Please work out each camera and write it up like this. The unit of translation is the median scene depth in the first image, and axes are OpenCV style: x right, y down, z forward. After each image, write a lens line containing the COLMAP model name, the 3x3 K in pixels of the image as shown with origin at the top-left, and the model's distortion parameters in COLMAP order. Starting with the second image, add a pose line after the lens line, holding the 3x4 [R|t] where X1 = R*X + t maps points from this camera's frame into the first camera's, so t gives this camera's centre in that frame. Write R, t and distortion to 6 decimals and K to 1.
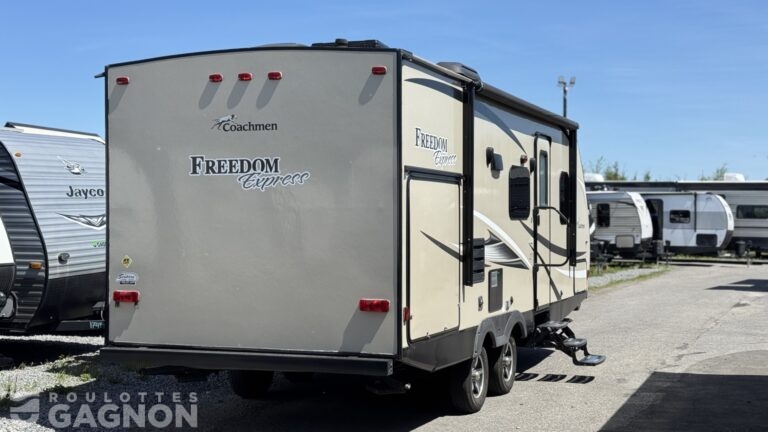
lens RADIAL K [[1084.2, 0, 384.0], [0, 1084.2, 216.0], [0, 0, 1]] dist [0.005534, 0.011249]
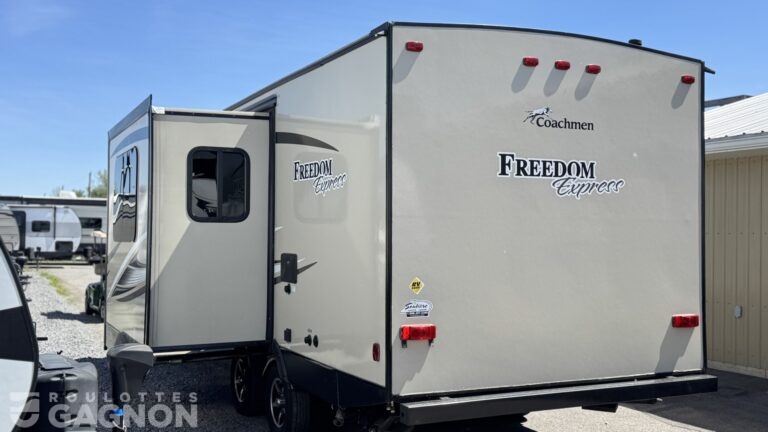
lens RADIAL K [[833.7, 0, 384.0], [0, 833.7, 216.0], [0, 0, 1]] dist [0.011660, -0.003611]
pose [[0.704954, 0.016428, 0.709063, -0.686643], [-0.007740, 0.999850, -0.015471, 0.002429], [-0.709211, 0.005418, 0.704976, 0.626032]]
